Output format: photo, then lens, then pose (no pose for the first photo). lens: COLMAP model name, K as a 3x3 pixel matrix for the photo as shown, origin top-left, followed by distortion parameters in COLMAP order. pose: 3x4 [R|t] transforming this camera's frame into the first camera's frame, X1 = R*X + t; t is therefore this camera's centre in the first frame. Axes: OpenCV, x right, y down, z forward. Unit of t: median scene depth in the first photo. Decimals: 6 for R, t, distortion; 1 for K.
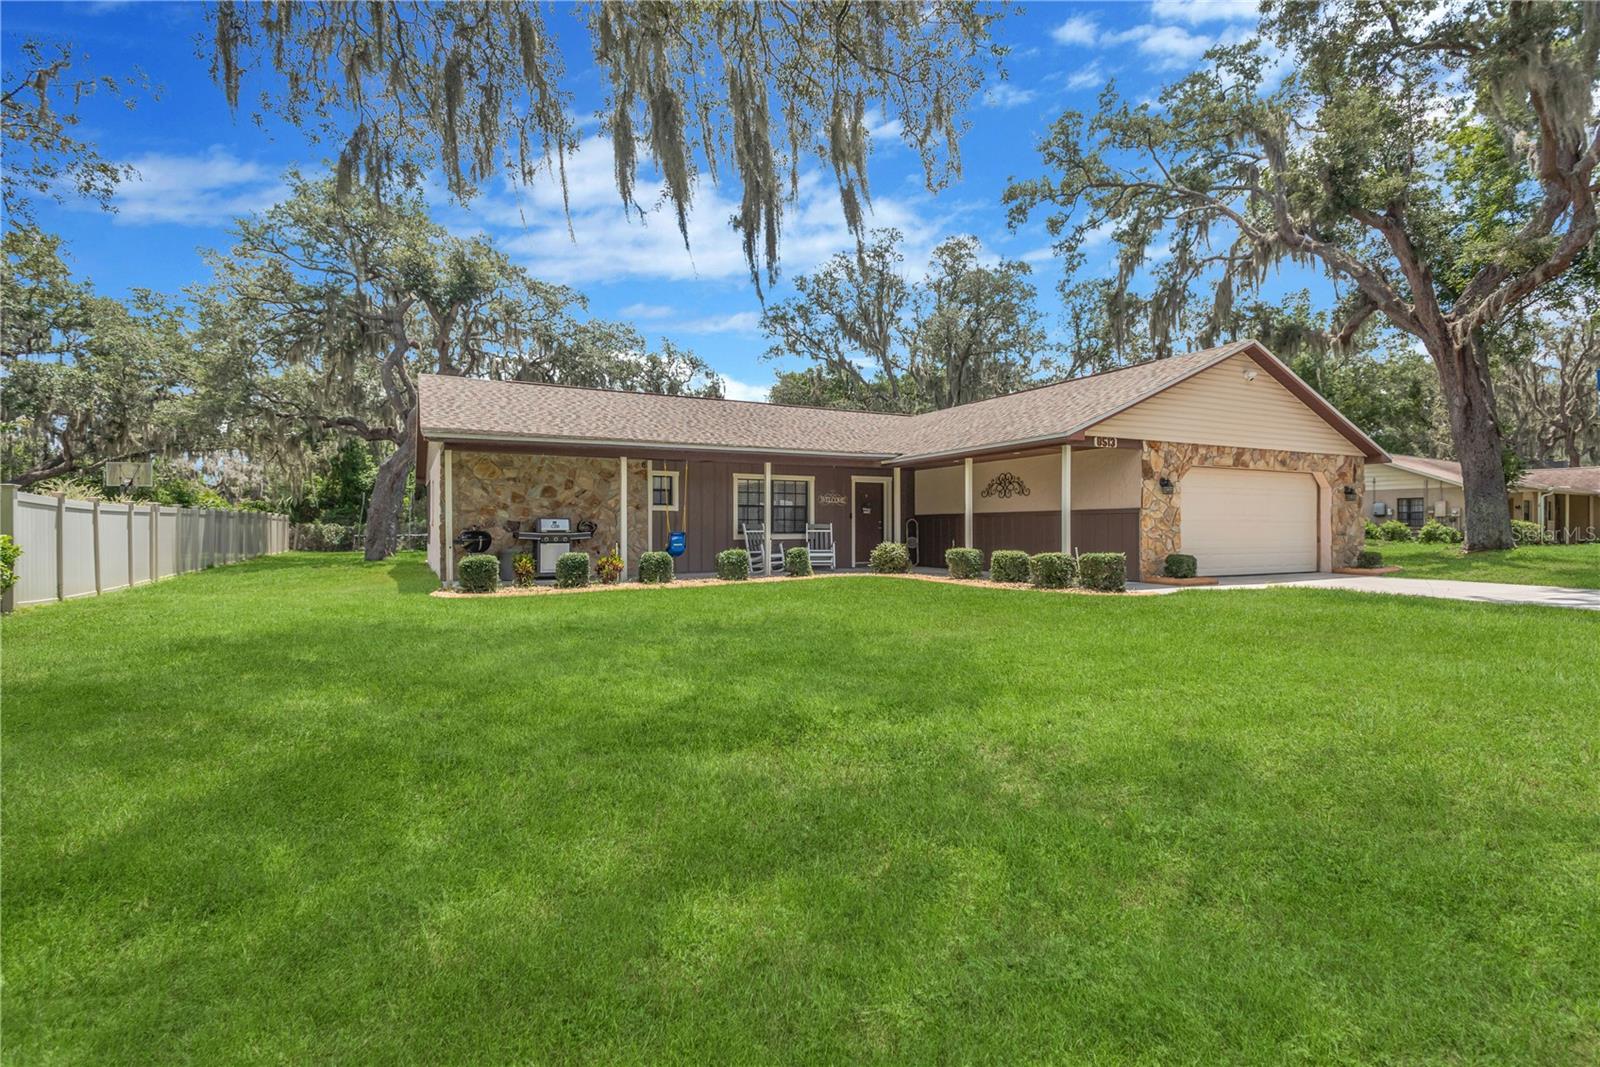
lens RADIAL K [[753.5, 0, 799.2], [0, 753.5, 529.0], [0, 0, 1]] dist [0.002060, -0.000823]
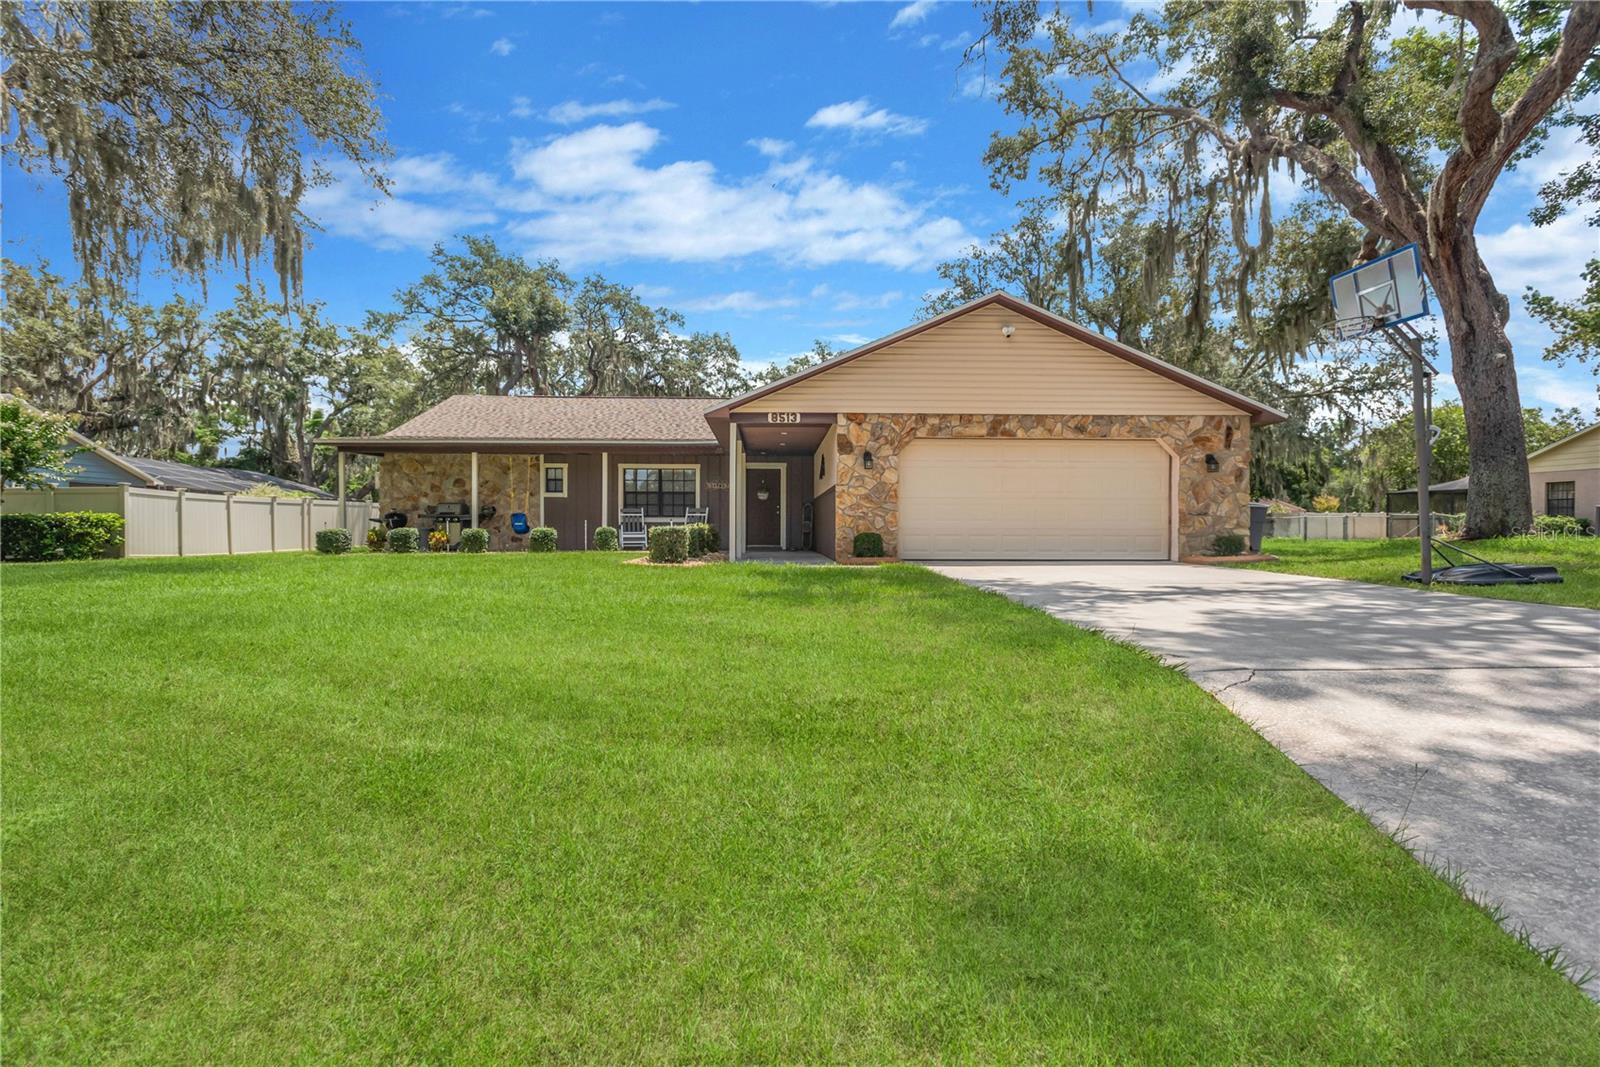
lens RADIAL K [[753.5, 0, 798.6], [0, 753.5, 530.4], [0, 0, 1]] dist [0.002060, -0.000823]
pose [[0.904914, 0.004690, -0.425569, 0.735059], [-0.003181, 0.999986, 0.004257, 0.023816], [0.425583, -0.002498, 0.904916, 0.103889]]
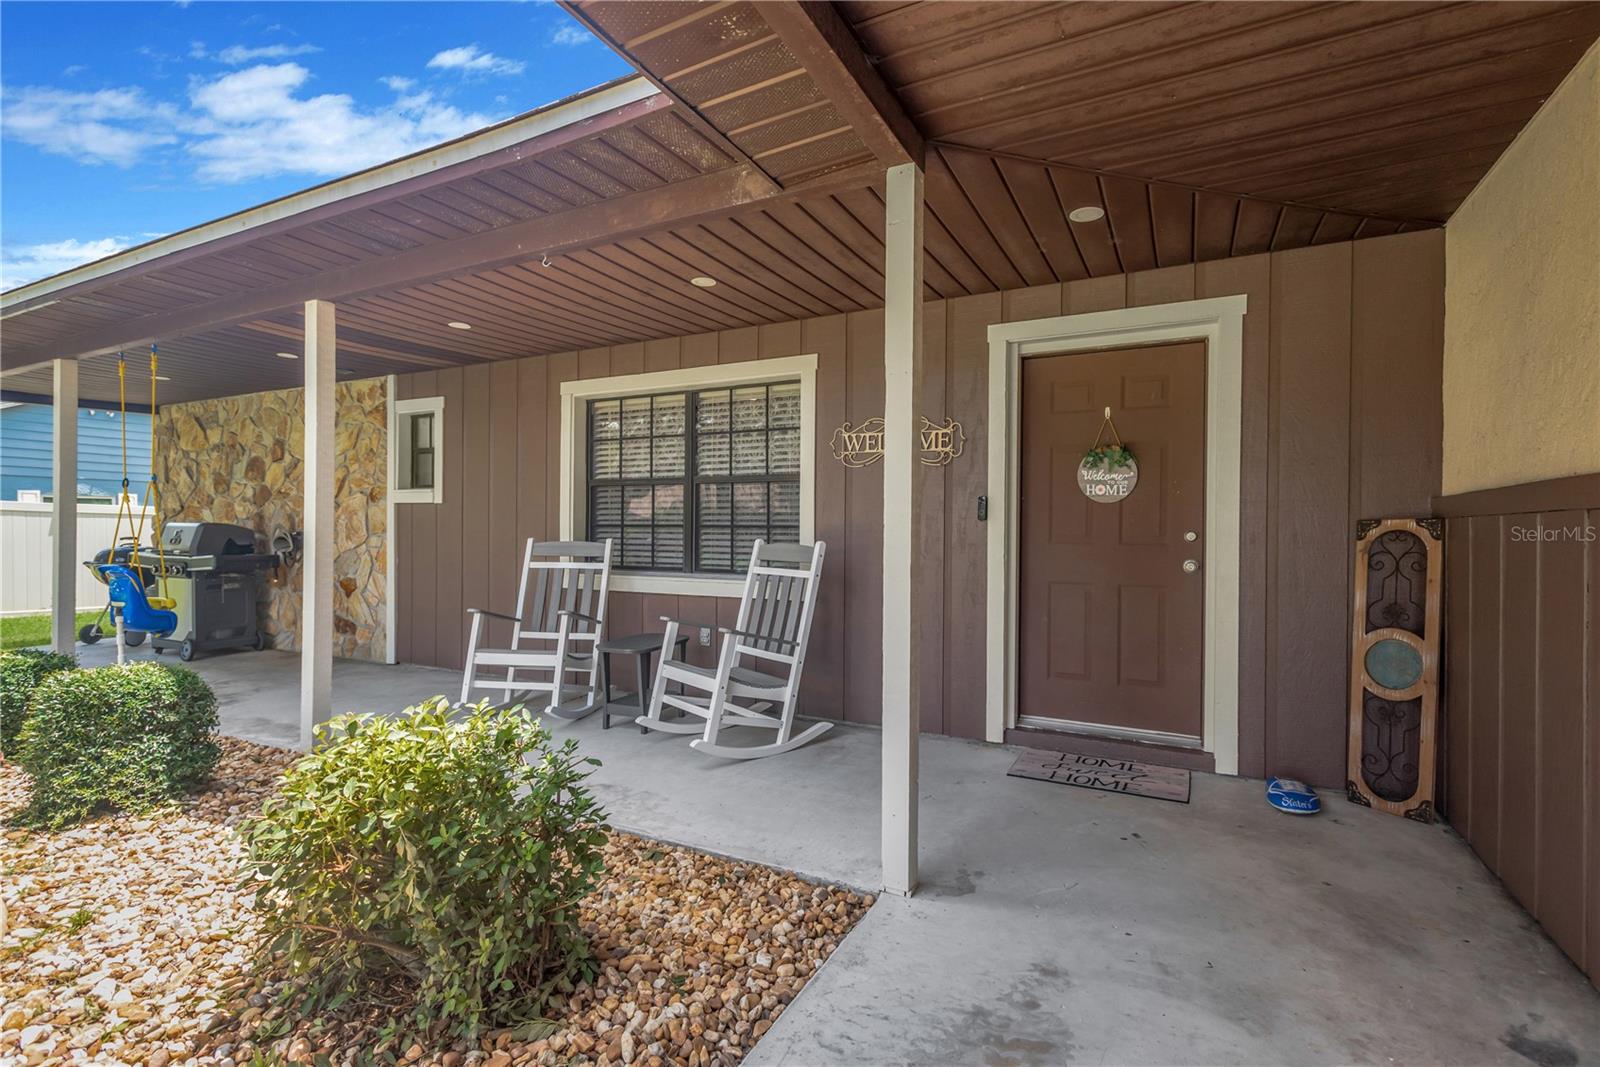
lens RADIAL K [[753.5, 0, 799.7], [0, 753.5, 535.8], [0, 0, 1]] dist [0.002060, -0.000823]
pose [[0.580370, 0.004116, -0.814342, 0.270572], [-0.013764, 0.999894, -0.004755, -0.009337], [0.814237, 0.013968, 0.580365, 1.029407]]
